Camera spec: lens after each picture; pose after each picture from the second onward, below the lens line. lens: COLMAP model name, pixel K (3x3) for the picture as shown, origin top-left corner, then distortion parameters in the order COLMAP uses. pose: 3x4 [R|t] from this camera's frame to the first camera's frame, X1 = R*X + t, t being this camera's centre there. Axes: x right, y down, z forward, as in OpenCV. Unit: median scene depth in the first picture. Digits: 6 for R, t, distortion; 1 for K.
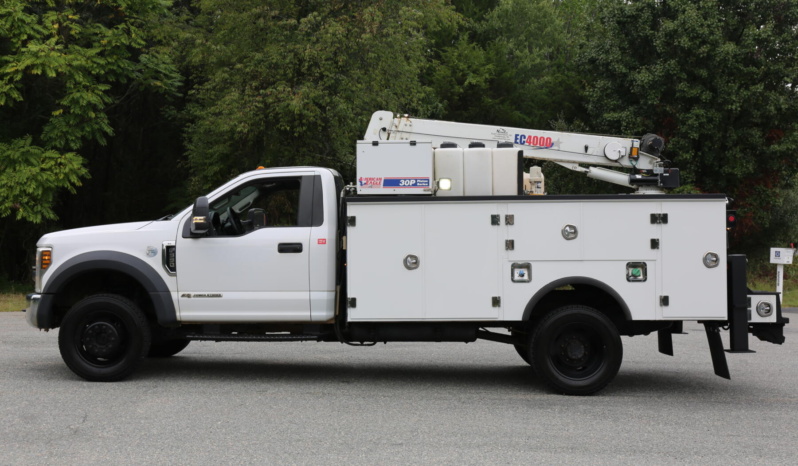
lens RADIAL K [[1044.4, 0, 397.7], [0, 1044.4, 232.3], [0, 0, 1]] dist [0.017458, 0.000000]
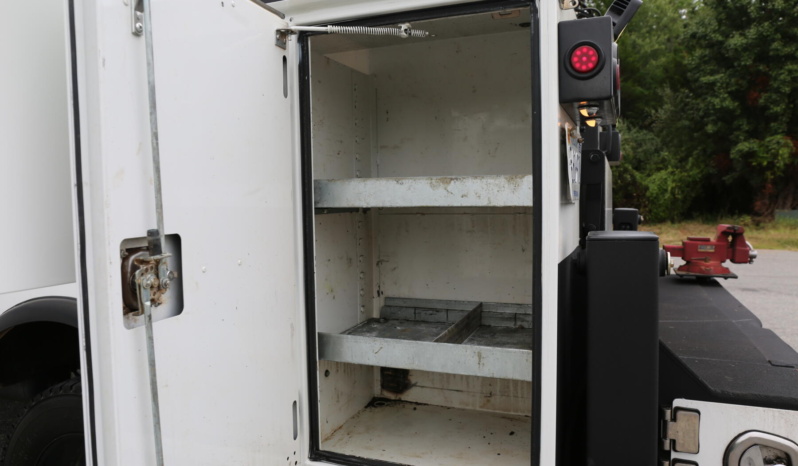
lens RADIAL K [[588.3, 0, 396.7], [0, 588.3, 226.4], [0, 0, 1]] dist [-0.007517, 0.011900]
pose [[0.945470, 0.014540, -0.325385, 0.101779], [0.009531, 0.997340, 0.072259, 0.004007], [0.325570, -0.071420, 0.942817, 0.276440]]
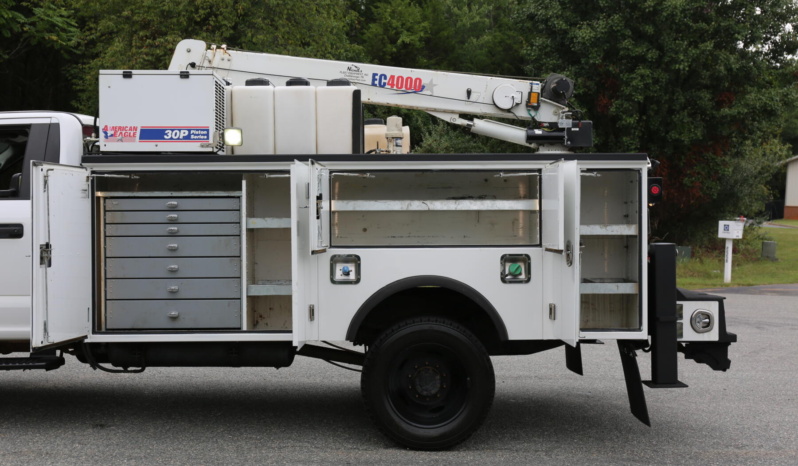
lens RADIAL K [[1044.4, 0, 399.0], [0, 1044.4, 234.1], [0, 0, 1]] dist [0.017458, 0.000000]
pose [[0.999050, 0.000977, 0.043569, 0.035427], [-0.002344, 0.999506, 0.031334, -0.001463], [-0.043517, -0.031406, 0.998559, 0.094385]]
